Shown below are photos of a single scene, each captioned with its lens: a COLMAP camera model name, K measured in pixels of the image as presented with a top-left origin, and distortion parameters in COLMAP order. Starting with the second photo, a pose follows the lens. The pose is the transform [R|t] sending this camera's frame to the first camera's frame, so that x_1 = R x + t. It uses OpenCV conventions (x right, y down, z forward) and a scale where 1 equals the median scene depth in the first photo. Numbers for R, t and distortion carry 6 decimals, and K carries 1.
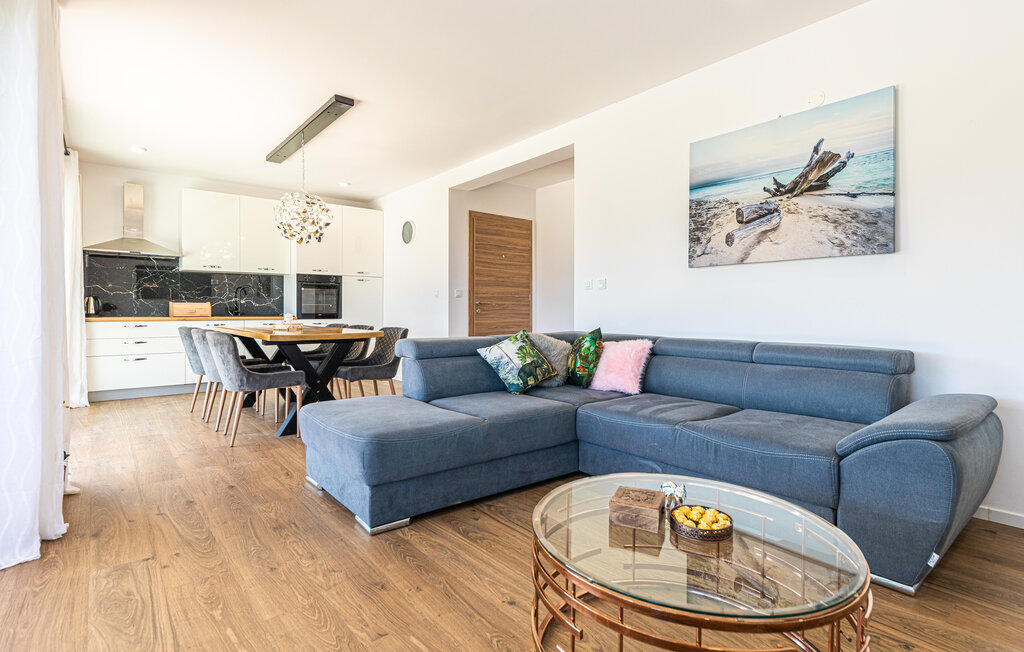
lens RADIAL K [[509.0, 0, 512.3], [0, 509.0, 318.7], [0, 0, 1]] dist [0.000601, 0.000012]
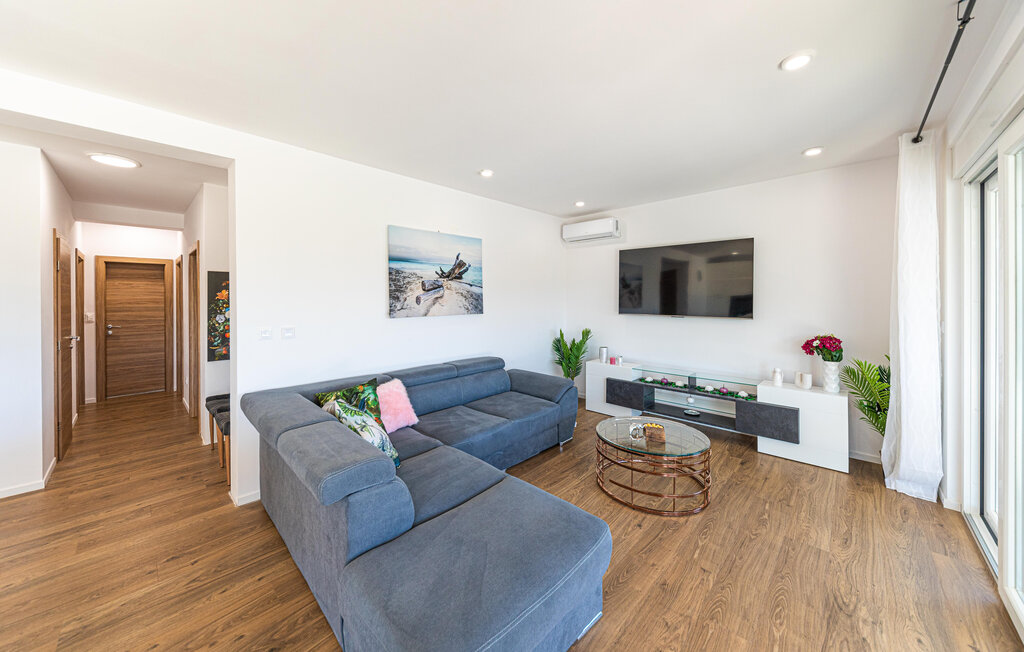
lens RADIAL K [[355.5, 0, 512.8], [0, 355.5, 299.9], [0, 0, 1]] dist [0.000825, -0.000042]
pose [[-0.122246, -0.007897, 0.992468, -0.706971], [0.014242, 0.999851, 0.009710, -0.174287], [-0.992398, 0.015322, -0.122115, 0.907170]]
